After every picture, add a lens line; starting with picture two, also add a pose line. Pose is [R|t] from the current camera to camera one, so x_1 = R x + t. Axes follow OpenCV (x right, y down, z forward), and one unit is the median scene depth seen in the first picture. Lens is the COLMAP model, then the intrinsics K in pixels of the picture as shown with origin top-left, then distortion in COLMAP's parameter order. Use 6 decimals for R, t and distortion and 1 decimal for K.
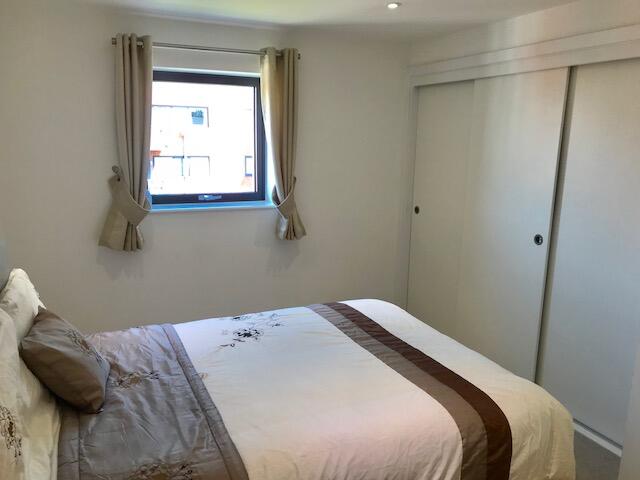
lens RADIAL K [[525.7, 0, 320.0], [0, 525.7, 240.0], [0, 0, 1]] dist [0.023749, 0.004439]
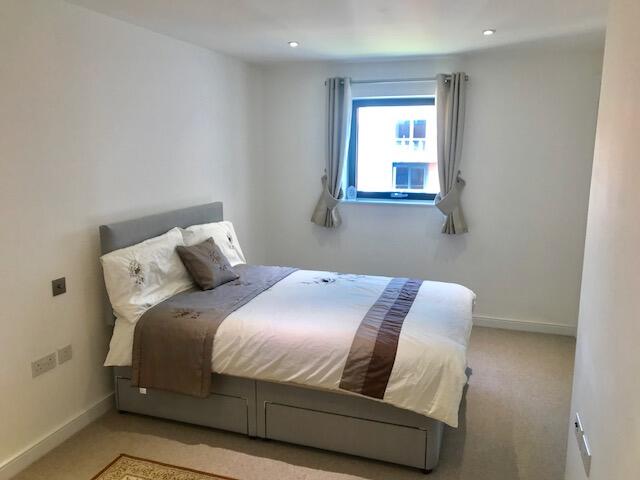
lens RADIAL K [[520.1, 0, 302.5], [0, 520.1, 239.4], [0, 0, 1]] dist [0.006857, 0.000780]
pose [[0.717925, 0.108099, -0.687676, 0.606898], [-0.128252, 0.991498, 0.021964, 0.032798], [0.684204, 0.072427, 0.725685, -0.067713]]
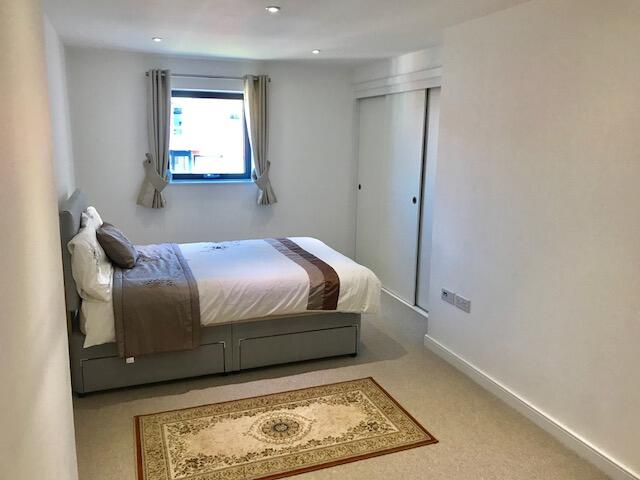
lens RADIAL K [[525.7, 0, 320.0], [0, 525.7, 240.0], [0, 0, 1]] dist [0.023749, 0.004439]
pose [[0.997120, 0.012975, -0.074721, 0.247380], [-0.013306, 0.999904, -0.003927, 0.121022], [0.074663, 0.004910, 0.997197, -0.528874]]
